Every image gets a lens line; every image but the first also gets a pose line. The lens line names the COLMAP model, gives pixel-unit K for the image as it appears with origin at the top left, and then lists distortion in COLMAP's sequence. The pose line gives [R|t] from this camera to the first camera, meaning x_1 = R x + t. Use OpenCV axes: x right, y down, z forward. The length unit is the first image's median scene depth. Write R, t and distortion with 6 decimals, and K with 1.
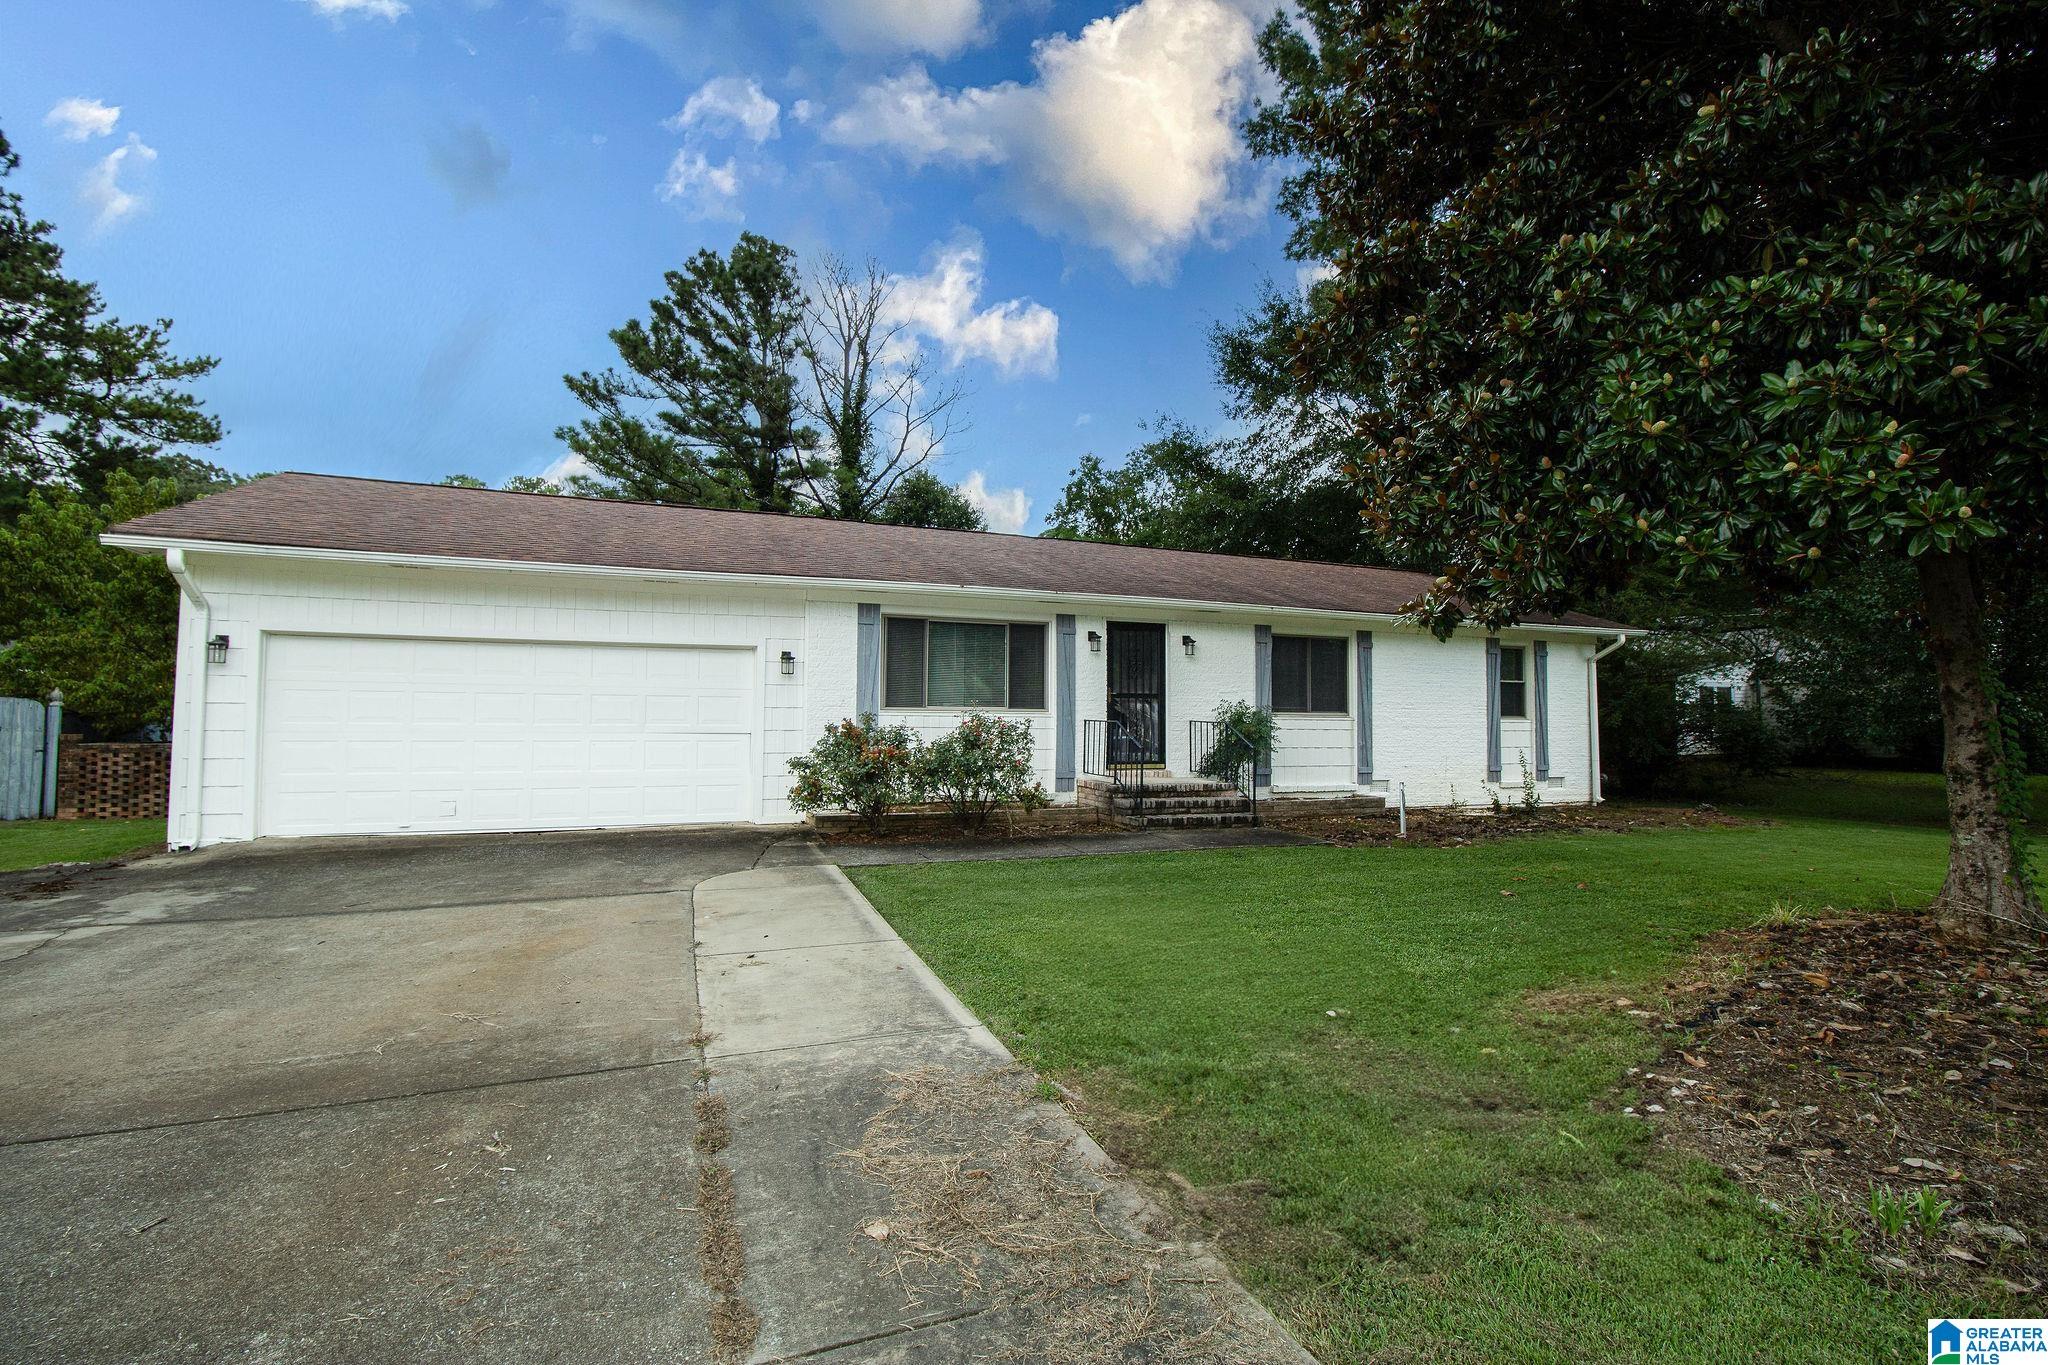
lens RADIAL K [[962.0, 0, 1018.6], [0, 962.0, 681.2], [0, 0, 1]] dist [0.000905, -0.014363]
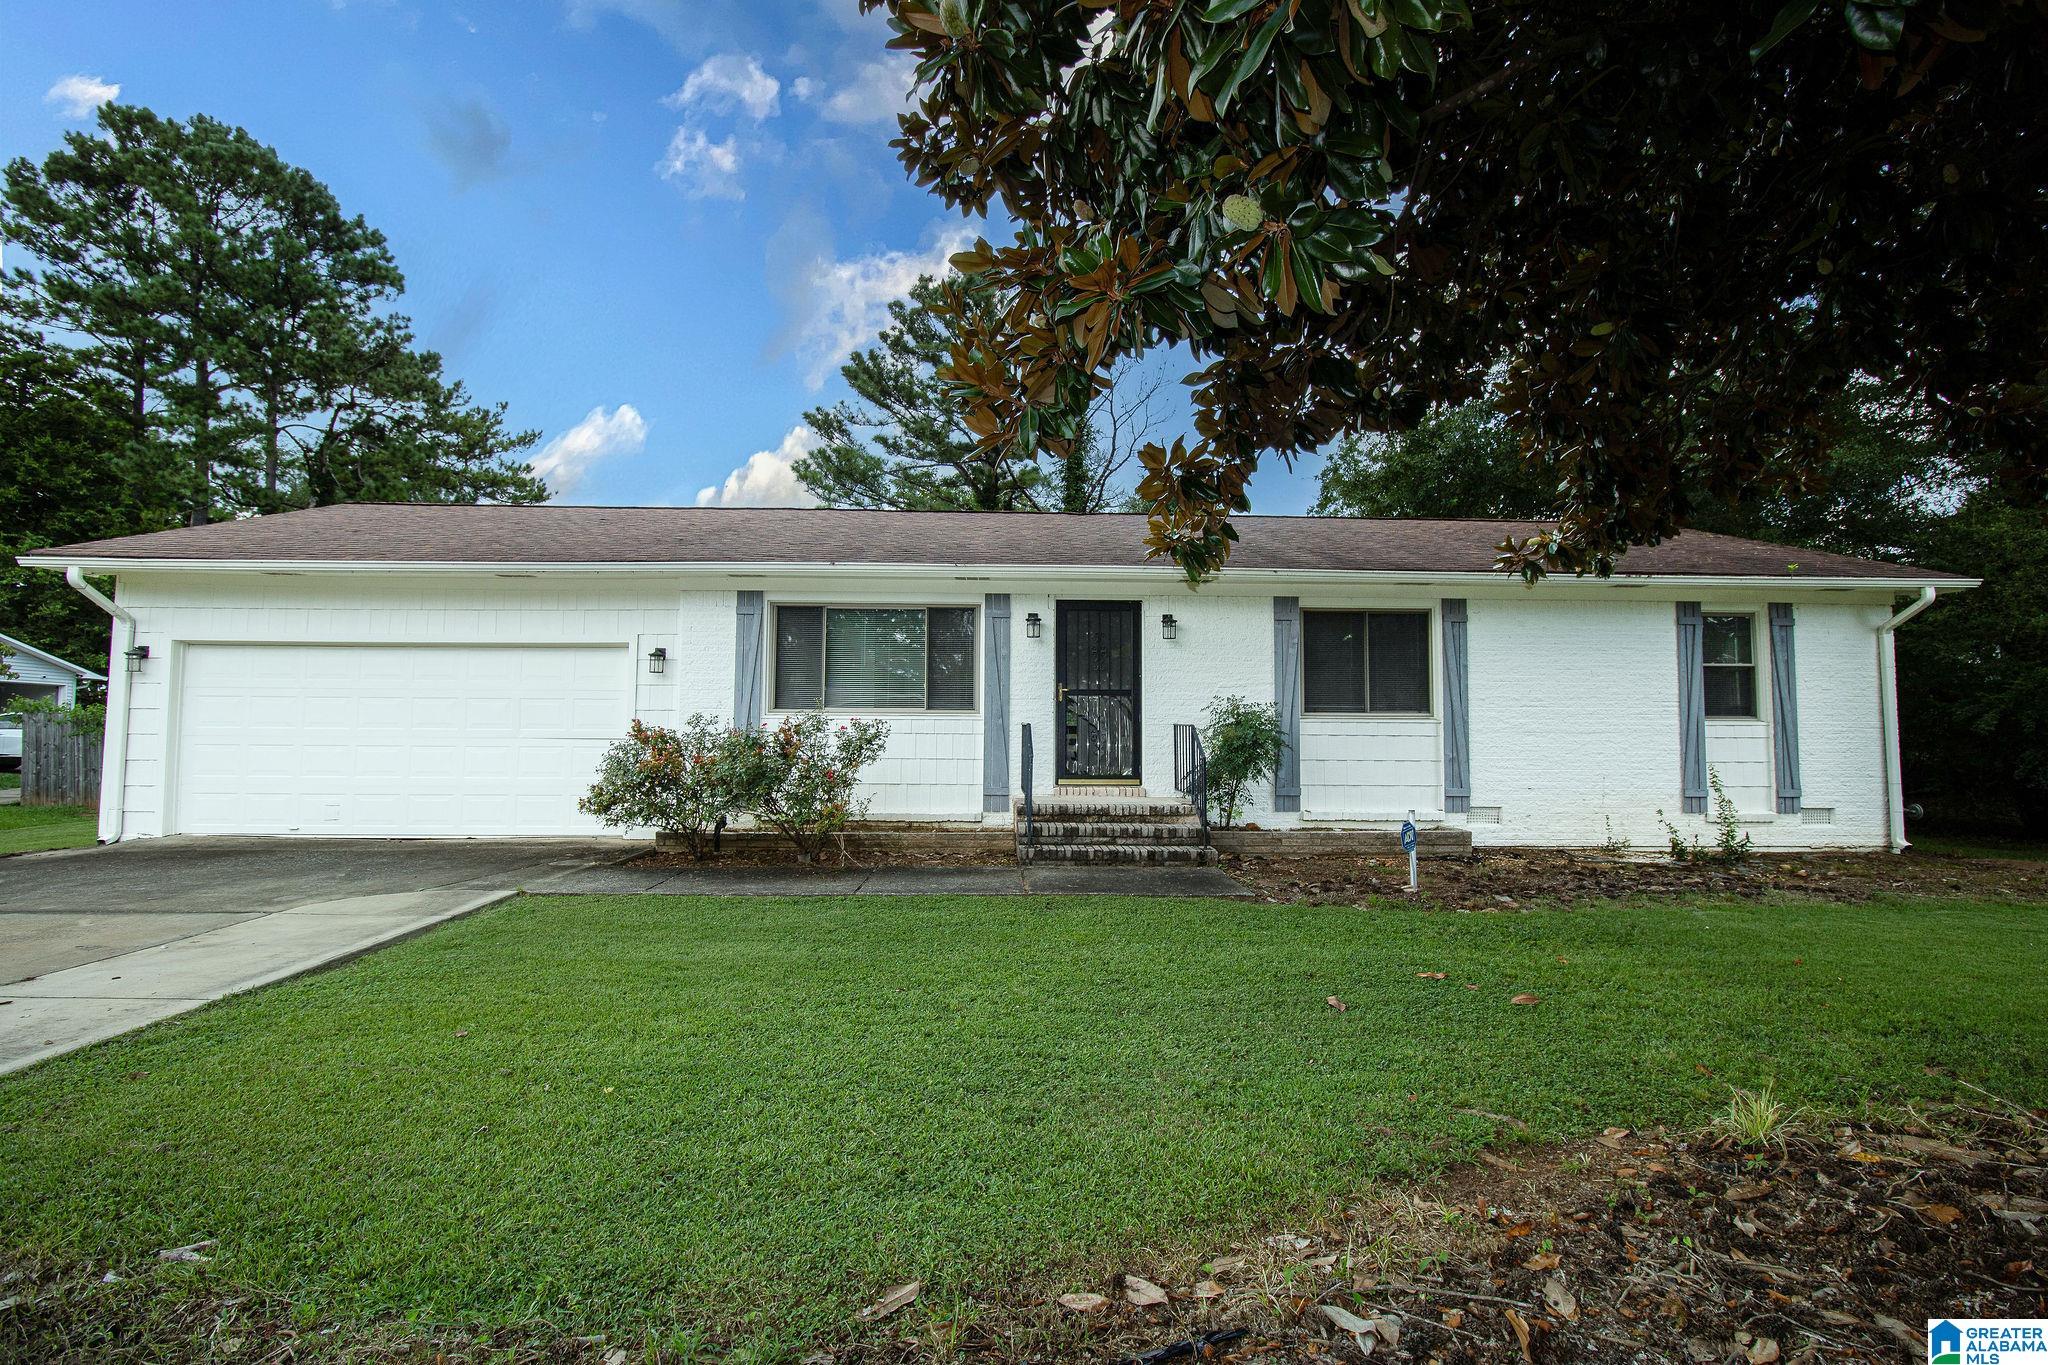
lens RADIAL K [[962.0, 0, 1018.6], [0, 962.0, 681.2], [0, 0, 1]] dist [0.000905, -0.014363]
pose [[0.937763, -0.022332, -0.346556, 0.310392], [0.016050, 0.999651, -0.020987, 0.019784], [0.346904, 0.014119, 0.937794, 0.217028]]
